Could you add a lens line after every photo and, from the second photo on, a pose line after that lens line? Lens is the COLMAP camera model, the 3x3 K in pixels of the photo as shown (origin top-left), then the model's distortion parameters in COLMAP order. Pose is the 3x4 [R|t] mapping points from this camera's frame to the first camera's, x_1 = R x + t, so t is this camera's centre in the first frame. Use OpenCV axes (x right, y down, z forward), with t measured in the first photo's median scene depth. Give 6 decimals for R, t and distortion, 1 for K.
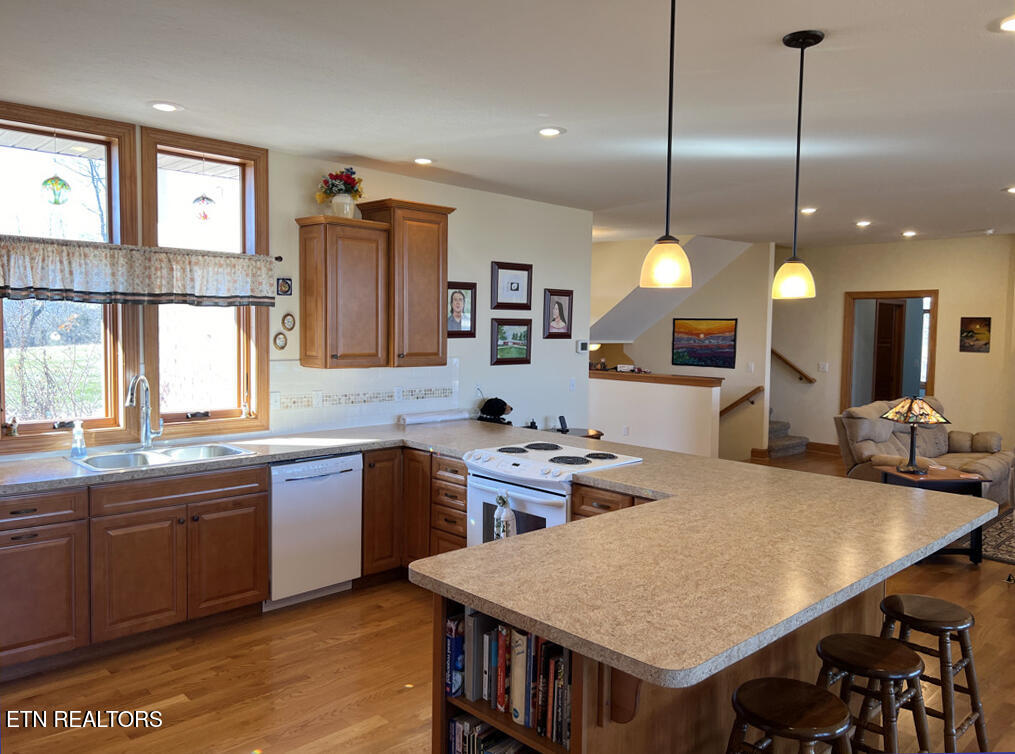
lens RADIAL K [[763.8, 0, 507.5], [0, 763.8, 377.0], [0, 0, 1]] dist [0.050381, -0.094865]
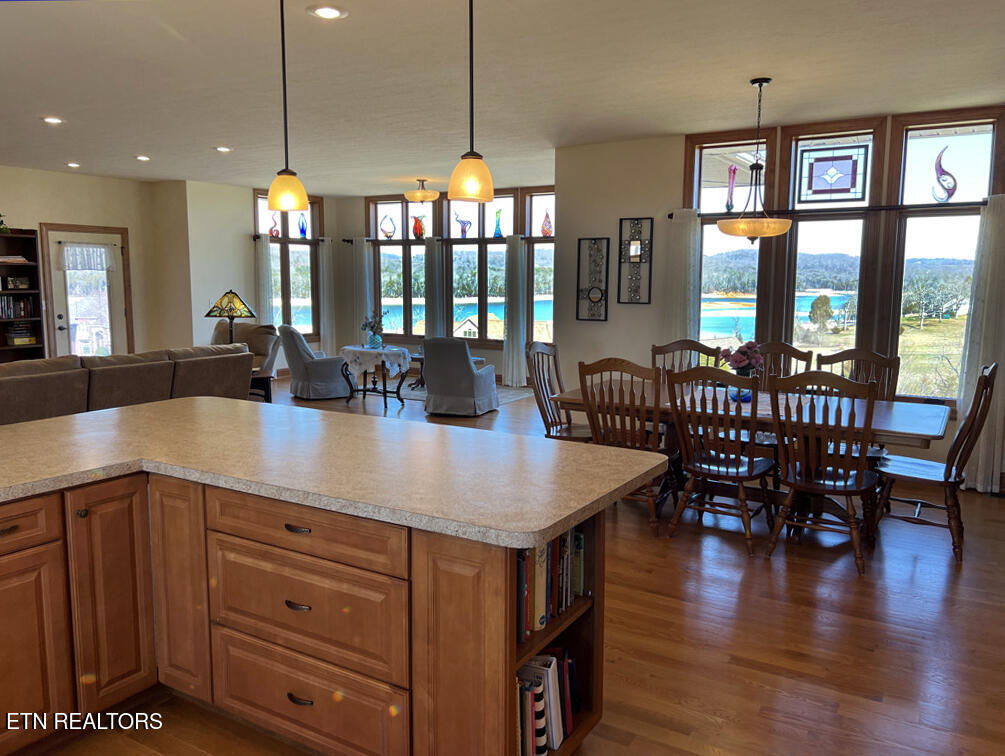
lens RADIAL K [[774.0, 0, 508.5], [0, 774.0, 373.9], [0, 0, 1]] dist [0.015312, -0.011243]
pose [[-0.264457, -0.136252, 0.954724, -0.333456], [0.057548, 0.985976, 0.156652, -0.015596], [-0.962679, 0.096370, -0.252907, 0.469495]]
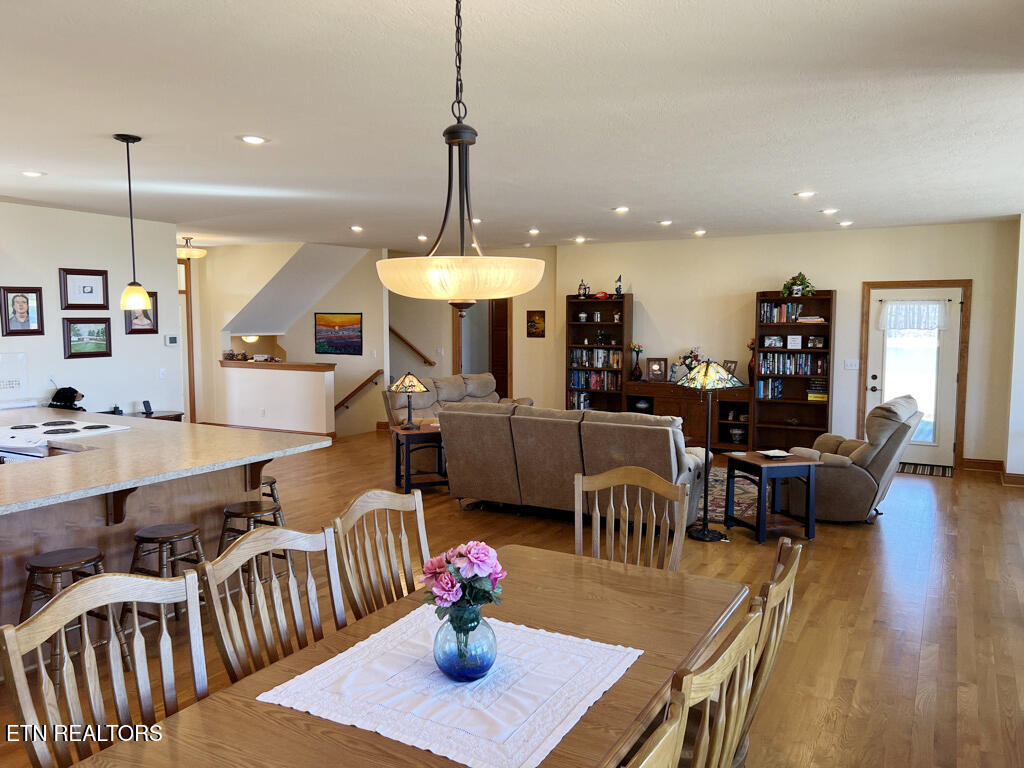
lens RADIAL K [[770.2, 0, 505.0], [0, 770.2, 382.7], [0, 0, 1]] dist [0.036612, -0.041725]
pose [[0.961740, -0.038287, 0.271277, 0.303818], [0.032592, 0.999144, 0.025468, 0.012660], [-0.272020, -0.015652, 0.962164, -0.308816]]
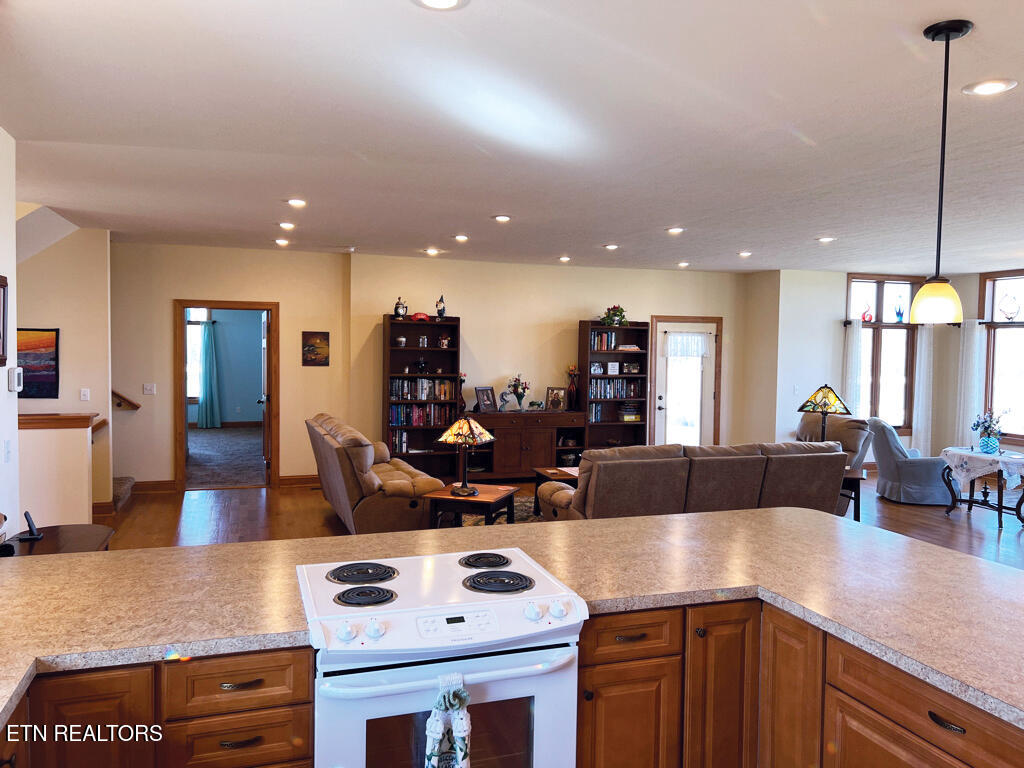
lens RADIAL K [[770.2, 0, 505.0], [0, 770.2, 382.7], [0, 0, 1]] dist [0.036612, -0.041725]
pose [[0.426542, -0.050576, 0.903052, -0.300721], [0.053610, 0.998094, 0.030577, -0.041215], [-0.902877, 0.035370, 0.428441, 0.501930]]
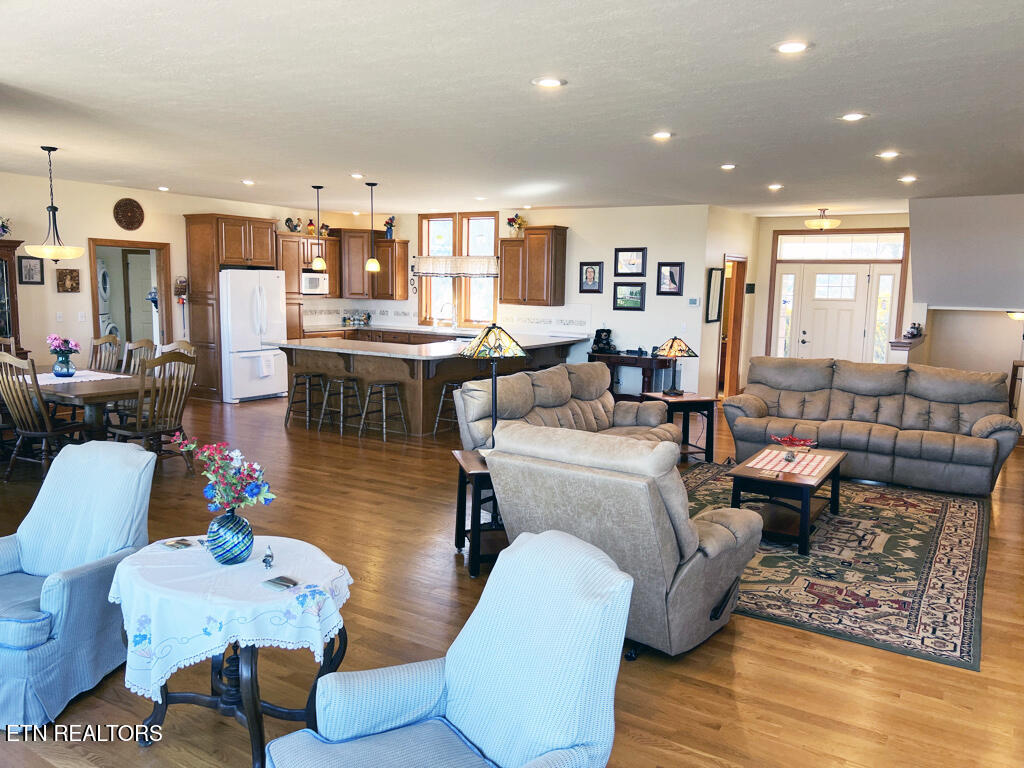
lens RADIAL K [[770.2, 0, 505.0], [0, 770.2, 382.7], [0, 0, 1]] dist [0.036612, -0.041725]
pose [[0.230097, 0.113534, -0.966522, 1.623317], [-0.081459, 0.991933, 0.097126, -0.002231], [0.969752, 0.056383, 0.237489, 0.382072]]
